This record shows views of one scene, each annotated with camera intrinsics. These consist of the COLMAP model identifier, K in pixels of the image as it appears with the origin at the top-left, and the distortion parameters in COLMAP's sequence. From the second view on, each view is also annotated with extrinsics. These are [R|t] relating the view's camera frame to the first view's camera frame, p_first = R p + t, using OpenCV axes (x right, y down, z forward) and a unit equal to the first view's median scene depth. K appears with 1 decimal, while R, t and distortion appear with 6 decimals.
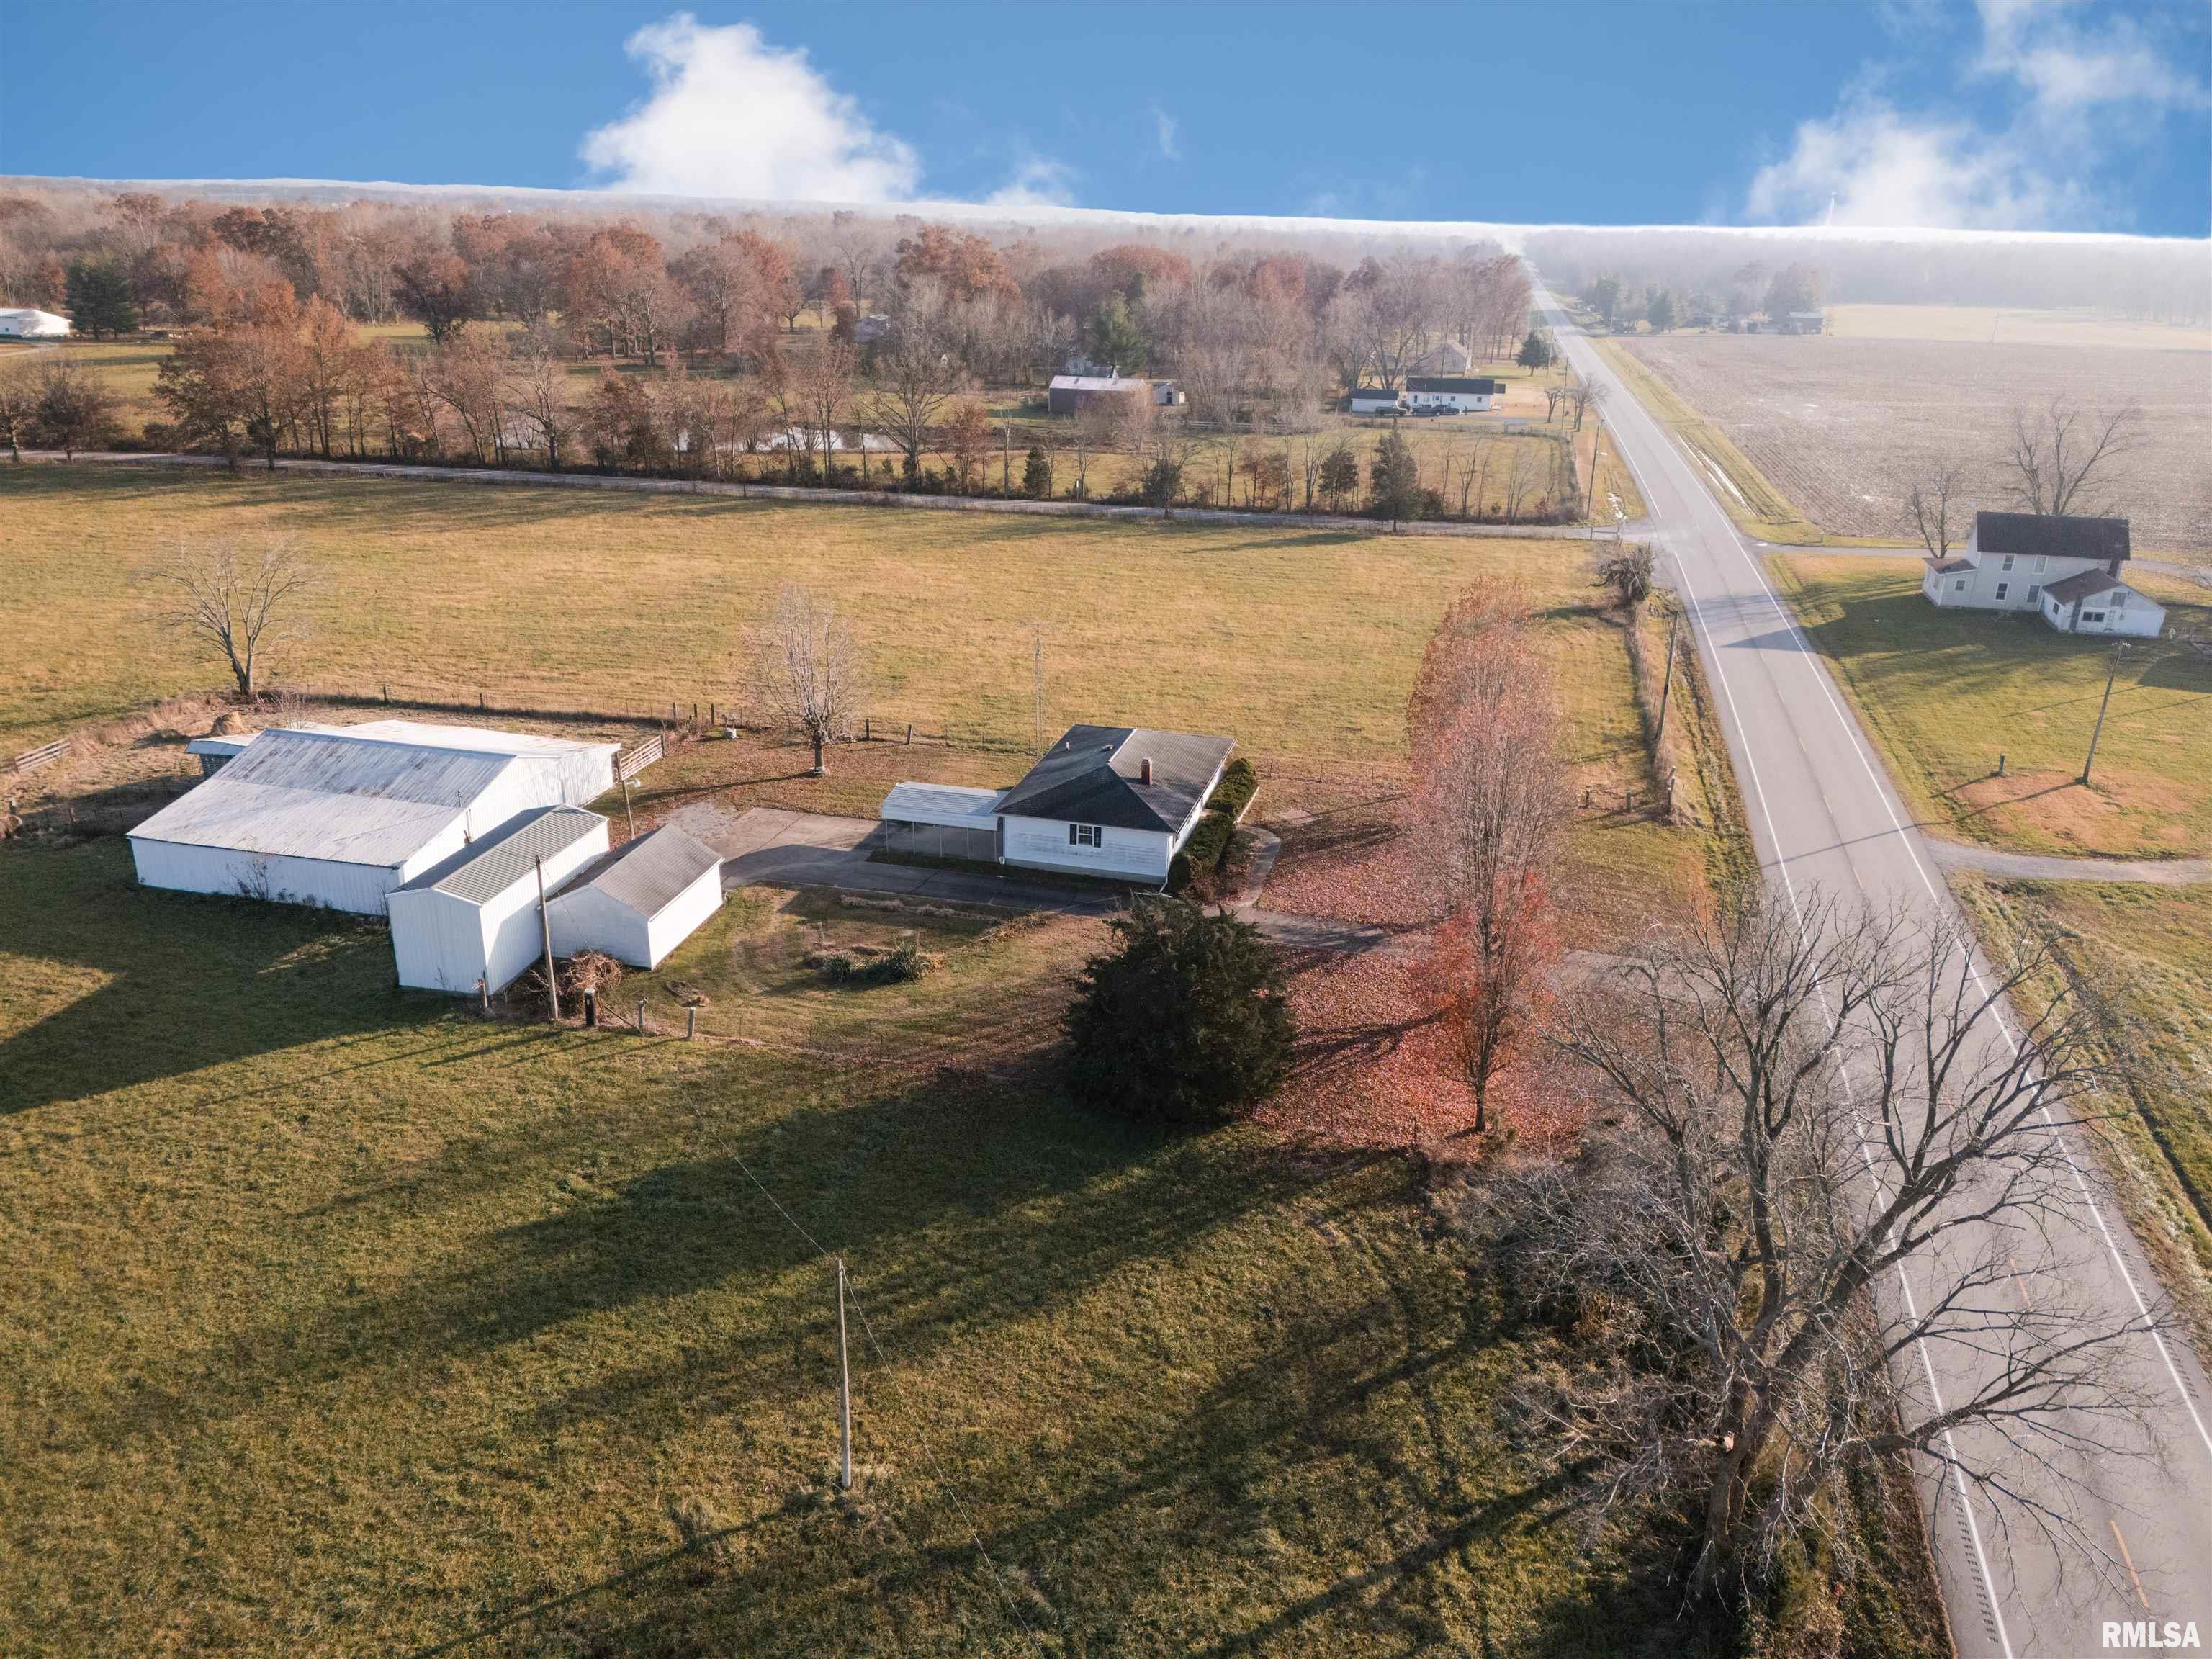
lens RADIAL K [[1606.9, 0, 1106.0], [0, 1606.9, 829.5], [0, 0, 1]] dist [0.067669, -0.057555]
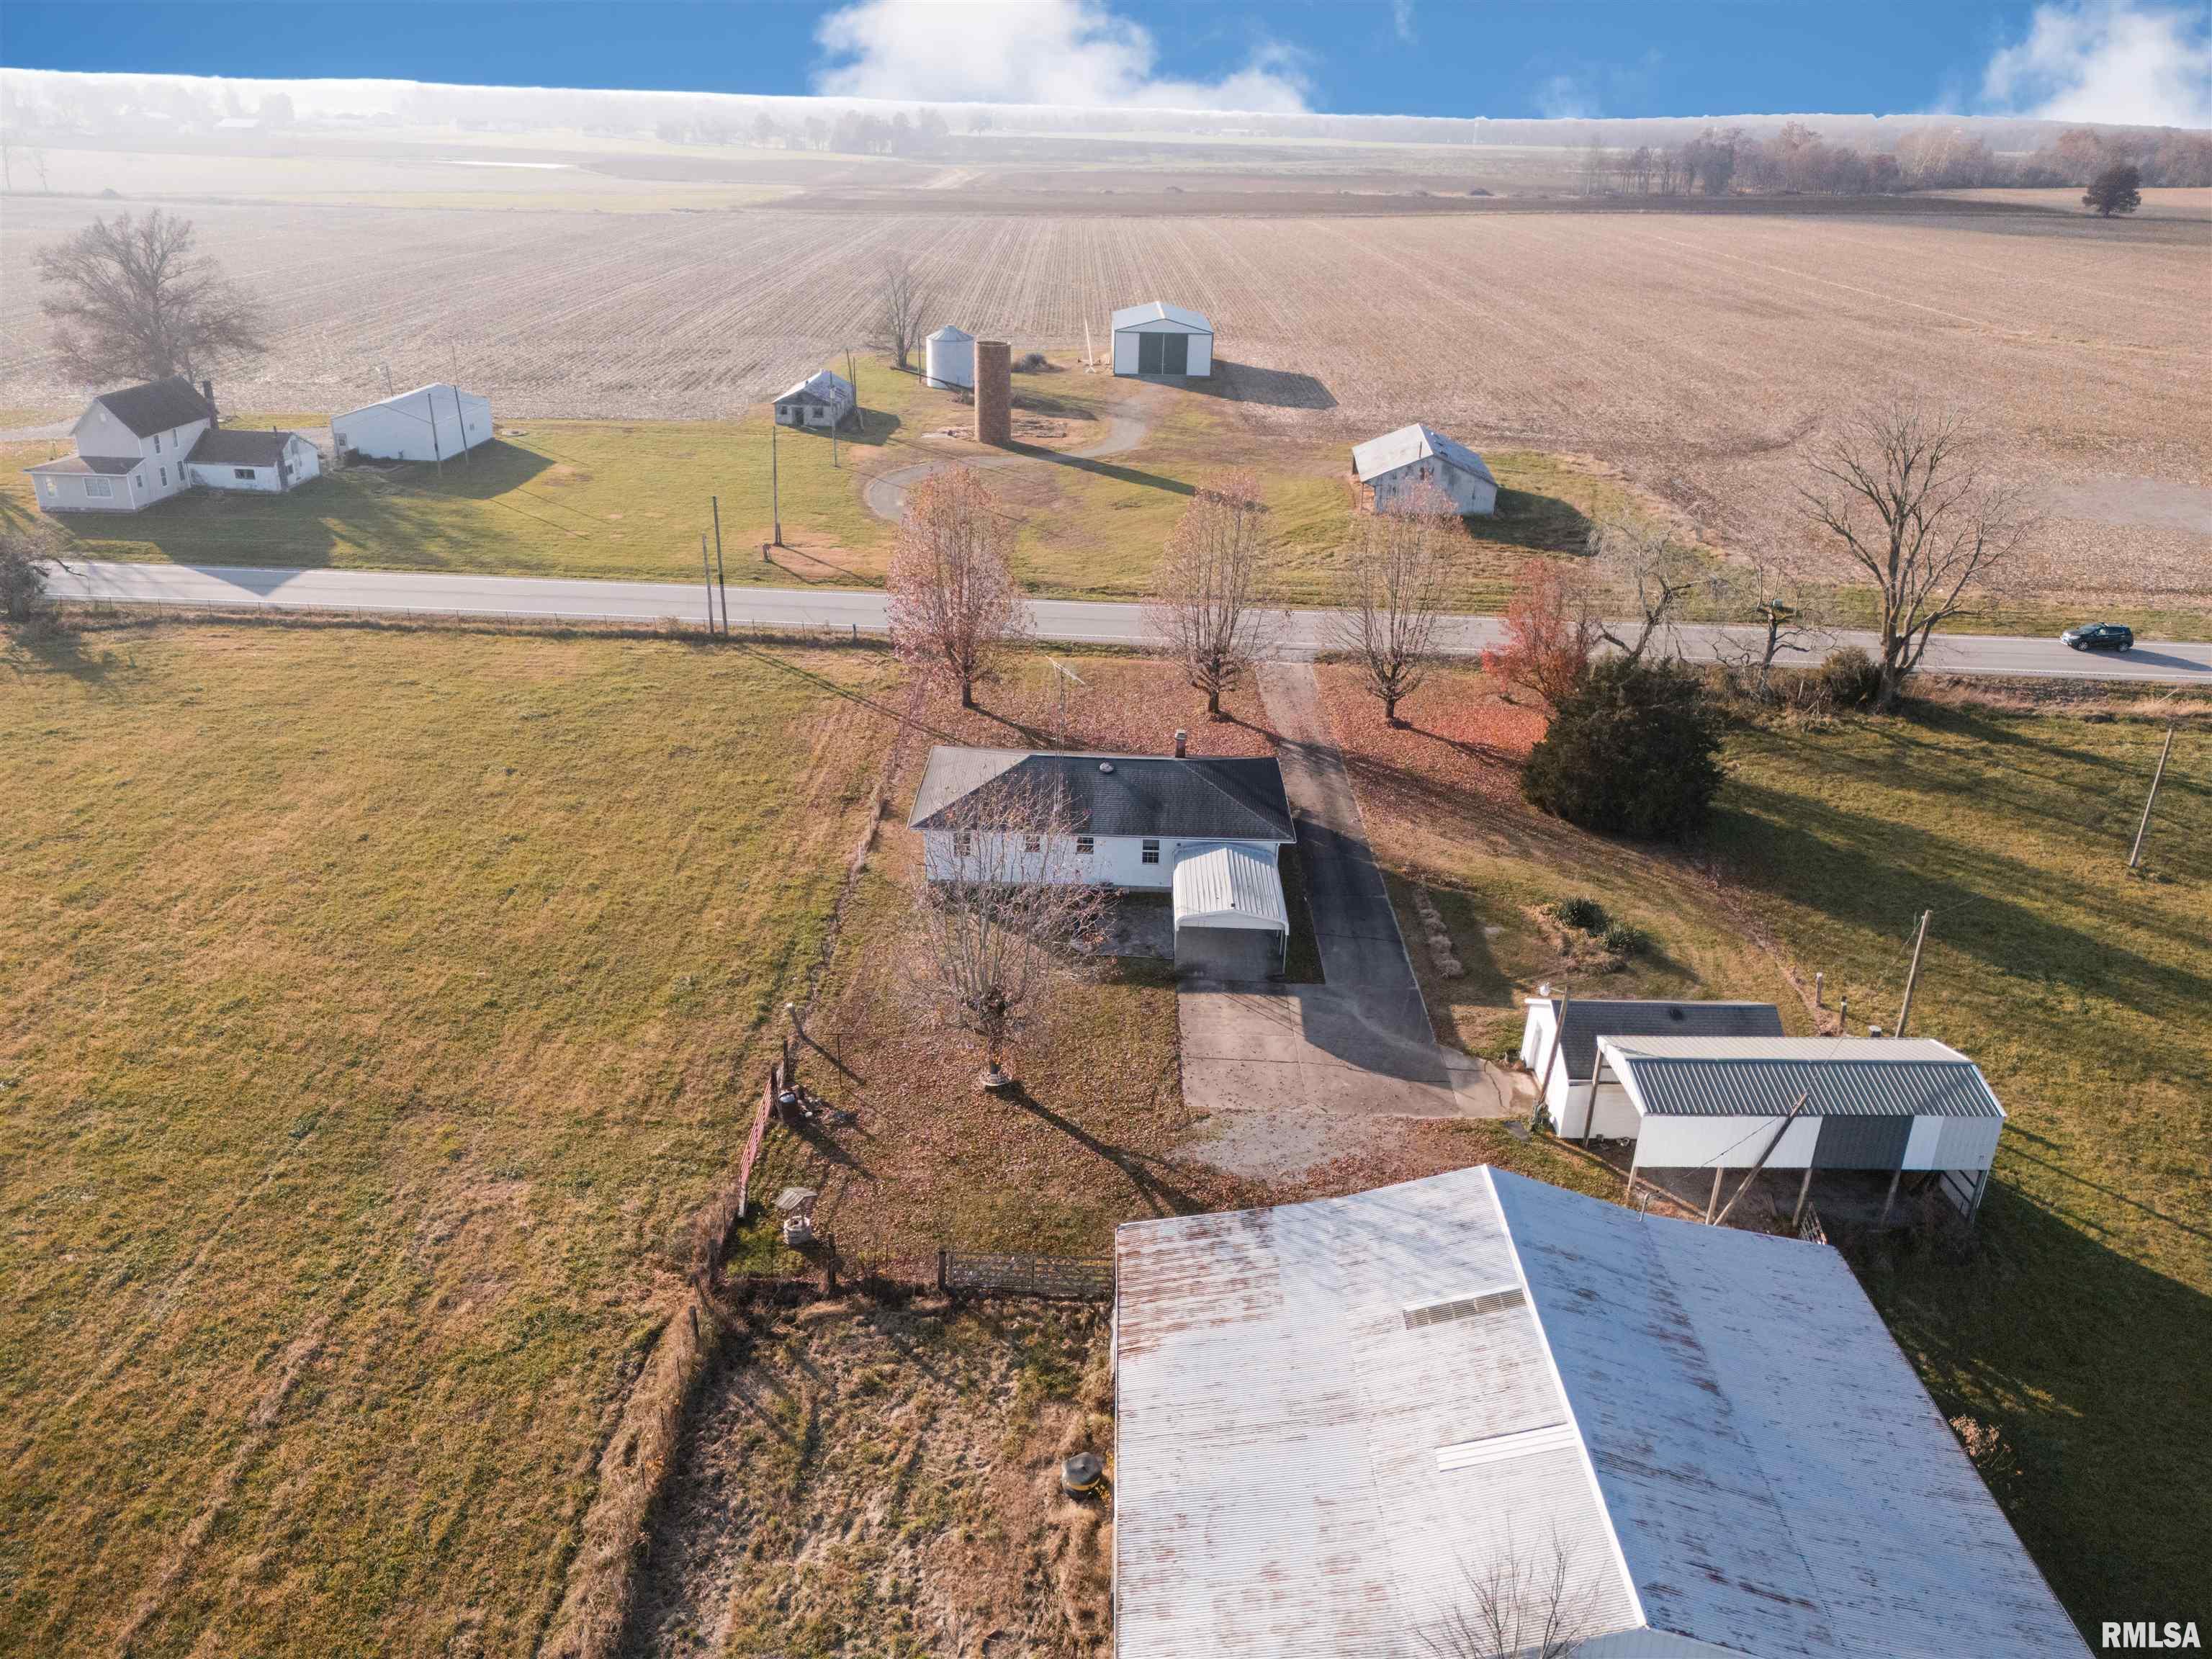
lens RADIAL K [[1606.9, 0, 1106.0], [0, 1606.9, 829.5], [0, 0, 1]] dist [0.067669, -0.057555]
pose [[-0.233030, -0.420752, 0.876735, -0.822903], [0.311087, 0.821929, 0.477135, -0.469897], [-0.921370, 0.383928, -0.060643, 1.206392]]
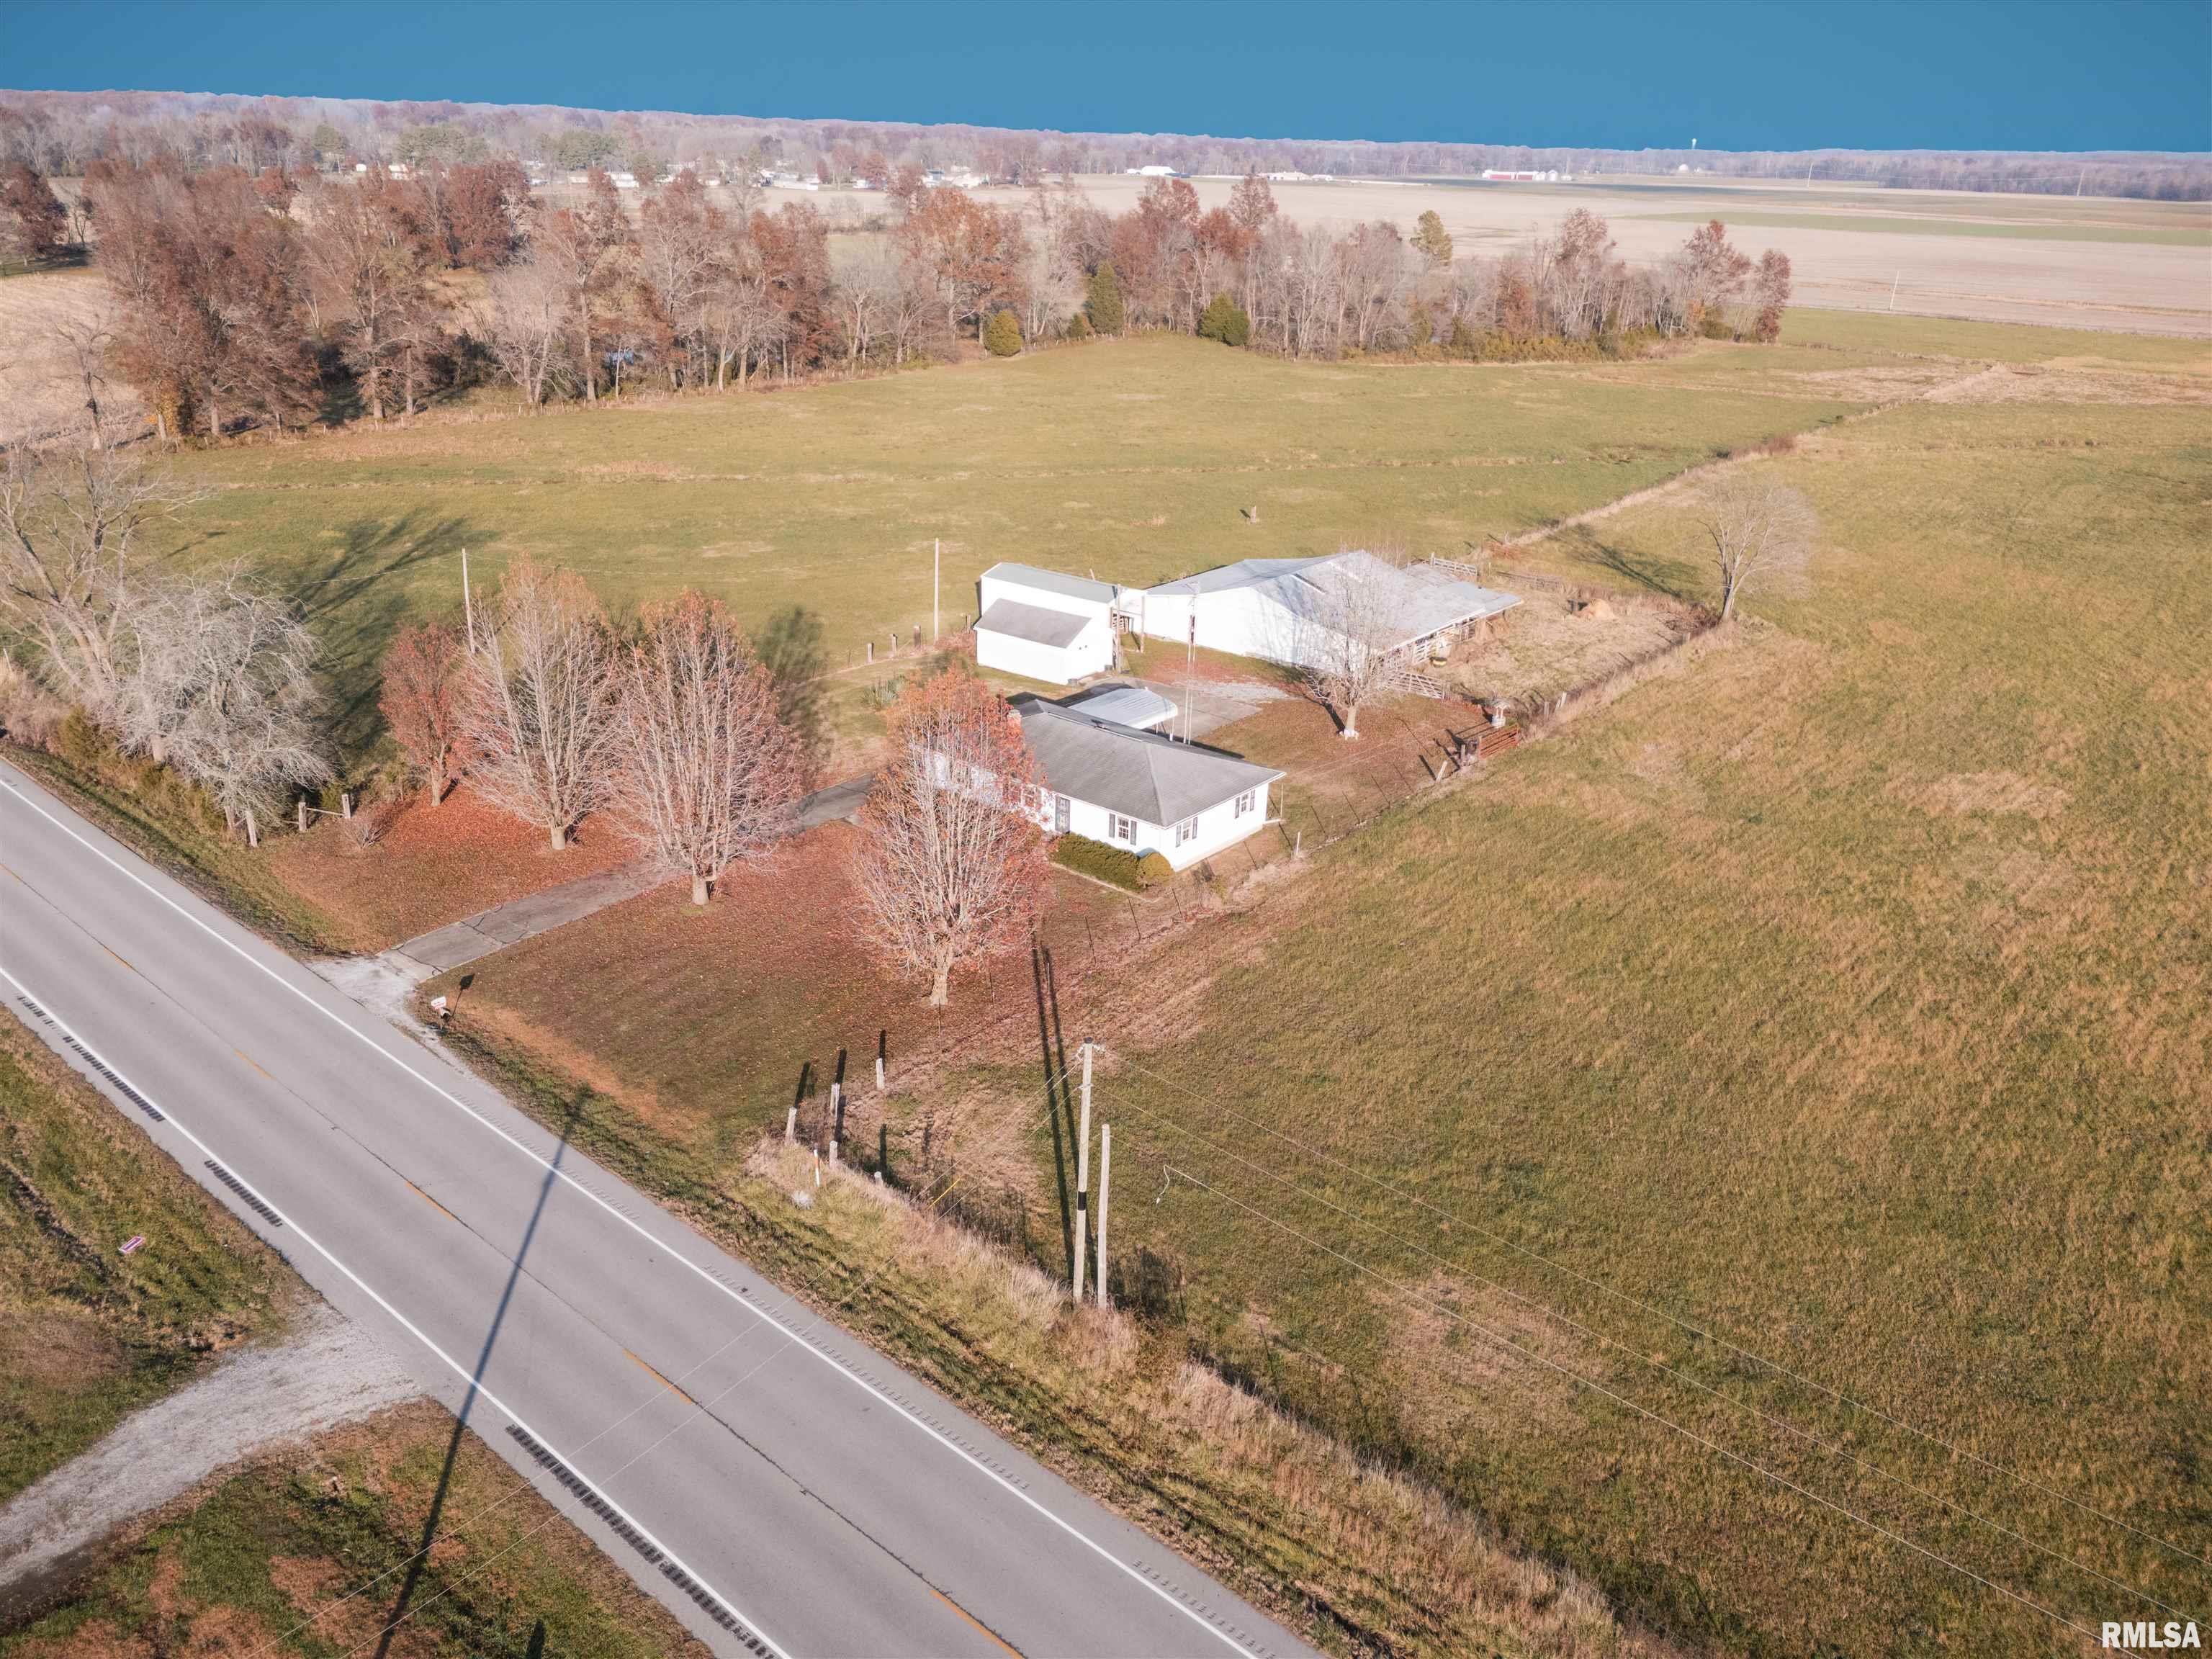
lens RADIAL K [[1628.7, 0, 1109.4], [0, 1628.7, 801.4], [0, 0, 1]] dist [0.063003, -0.045498]
pose [[-0.419001, 0.304856, -0.855278, 0.916327], [-0.353989, 0.812572, 0.463053, -0.508147], [0.836140, 0.496779, -0.232553, 1.408722]]
